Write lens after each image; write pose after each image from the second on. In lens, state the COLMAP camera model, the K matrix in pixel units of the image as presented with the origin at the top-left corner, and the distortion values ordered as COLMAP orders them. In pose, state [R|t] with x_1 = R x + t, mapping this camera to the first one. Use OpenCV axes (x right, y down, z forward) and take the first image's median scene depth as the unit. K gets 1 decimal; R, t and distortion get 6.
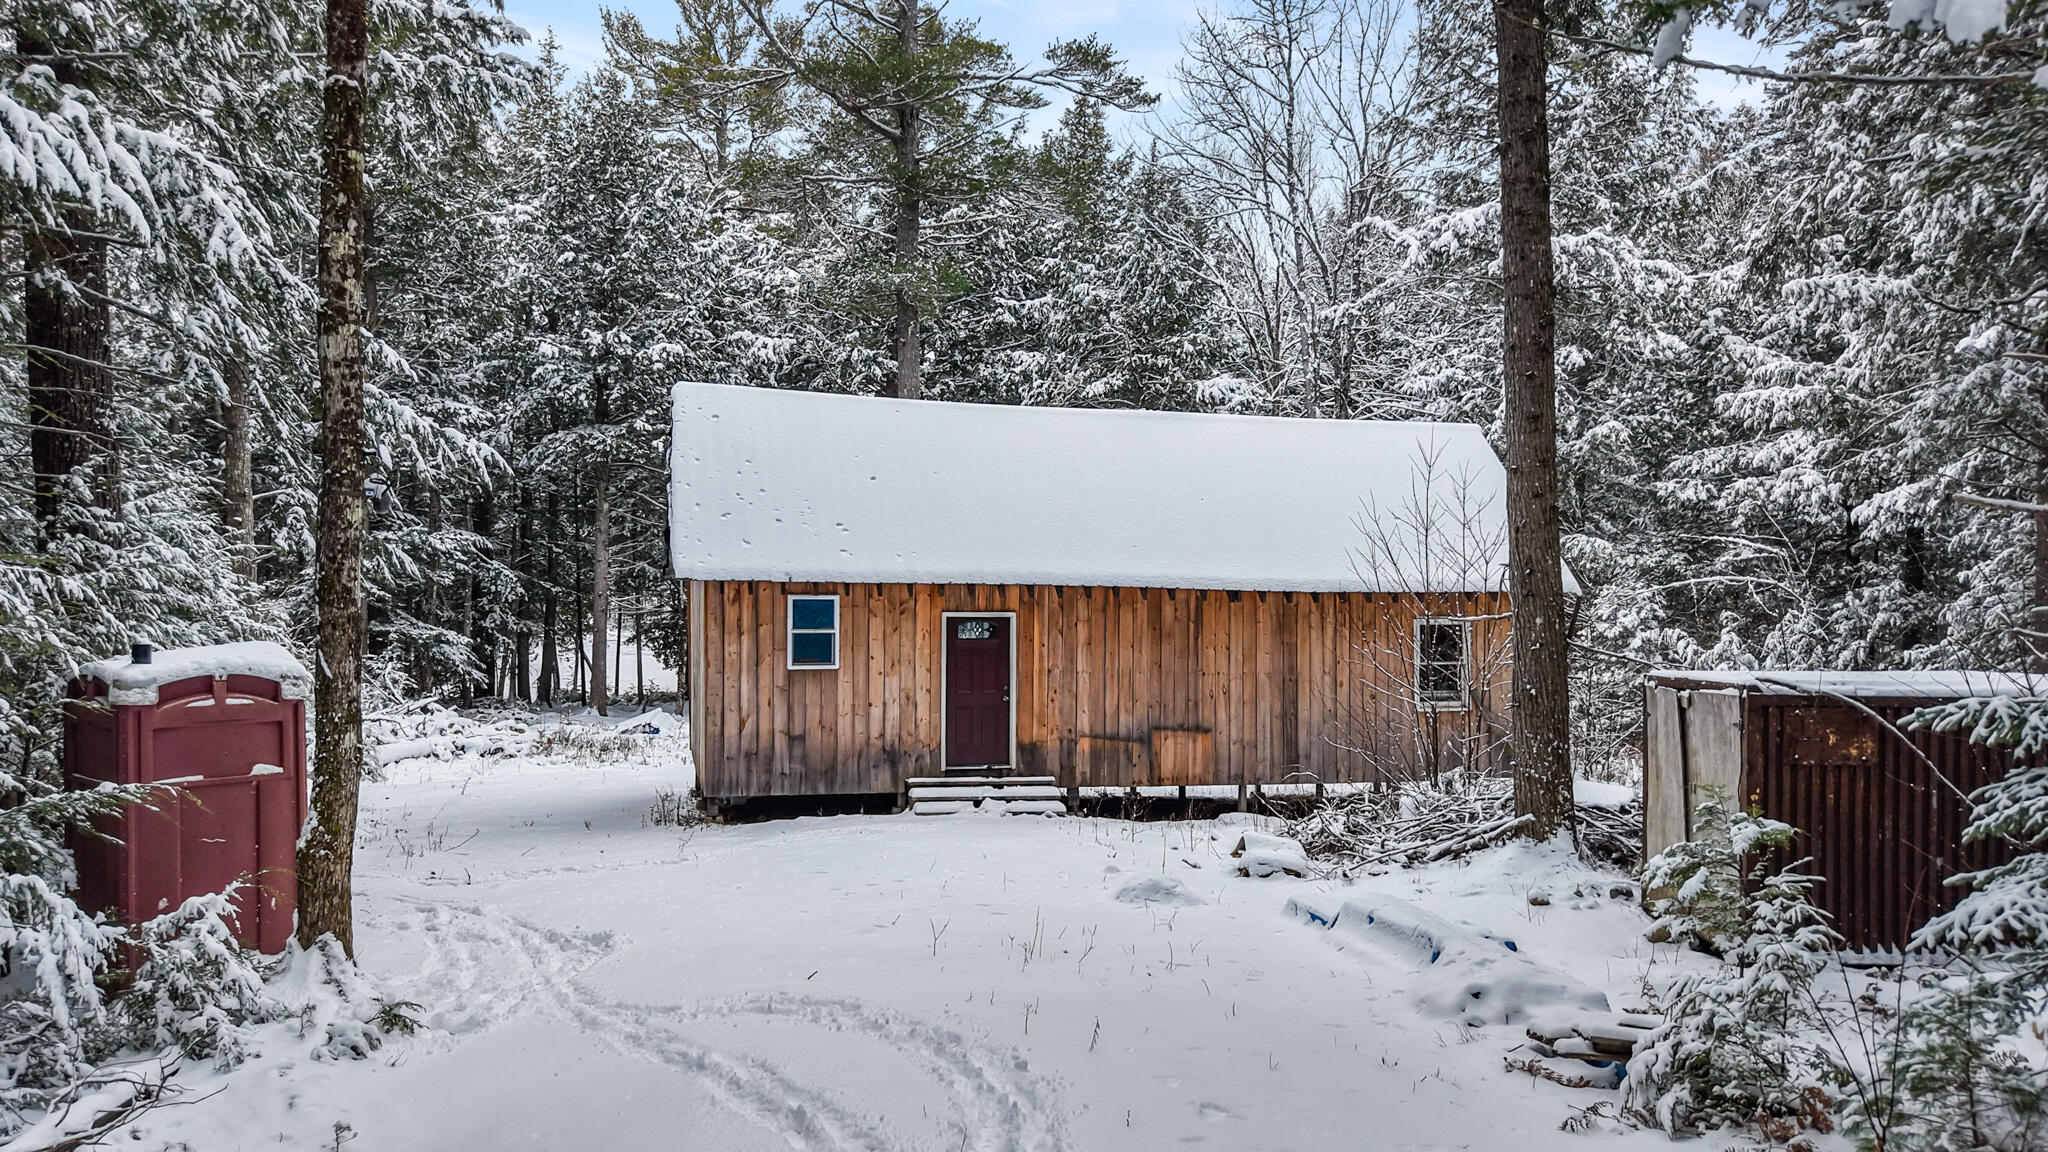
lens RADIAL K [[1382.9, 0, 1026.1], [0, 1382.9, 587.8], [0, 0, 1]] dist [-0.001241, -0.005378]
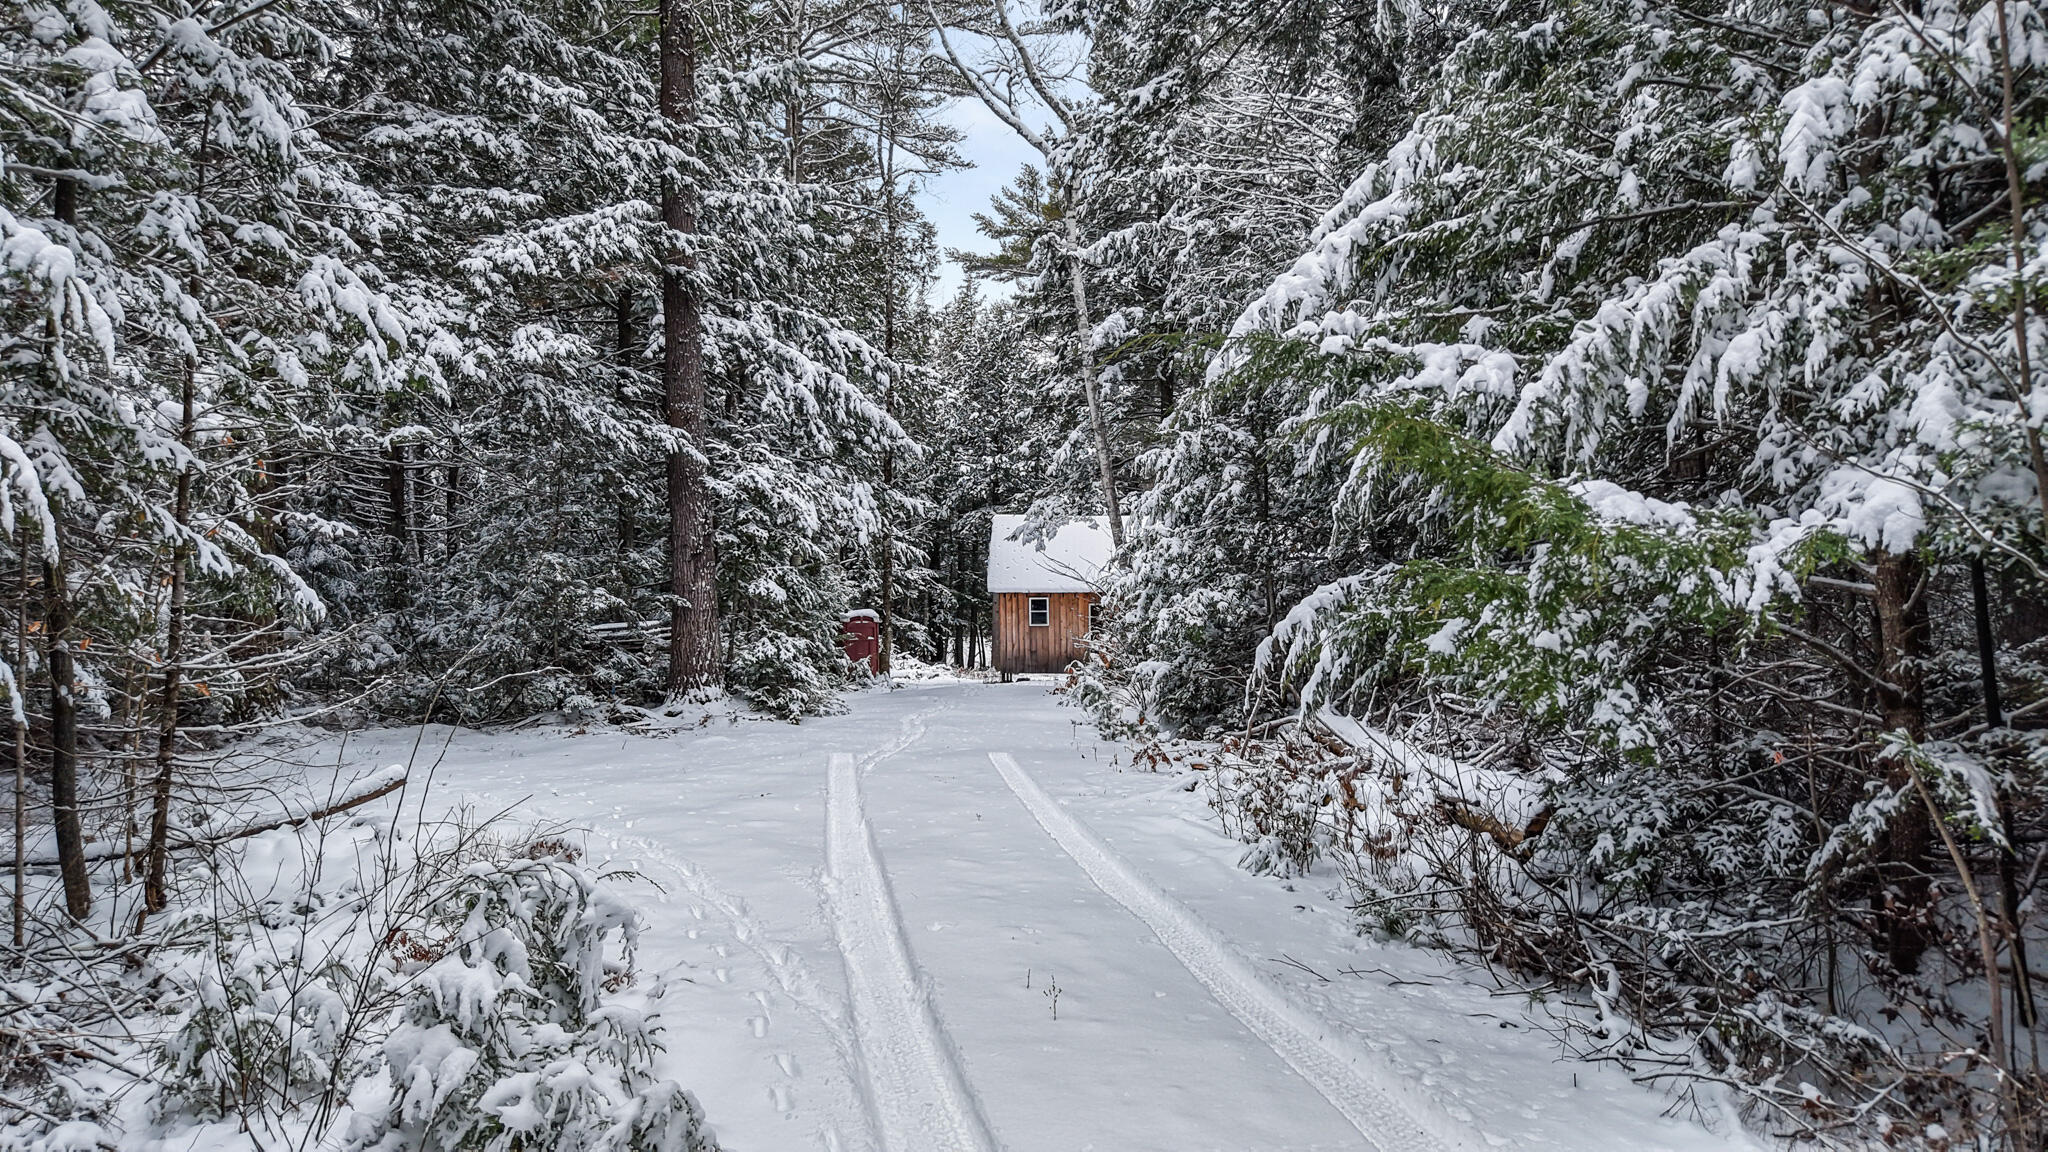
lens RADIAL K [[1382.9, 0, 1023.8], [0, 1382.9, 577.6], [0, 0, 1]] dist [-0.001241, -0.005378]
pose [[0.948406, -0.018018, -0.316546, 0.310151], [0.012282, 0.999722, -0.020106, 0.009298], [0.316820, 0.015181, 0.948364, -0.719347]]
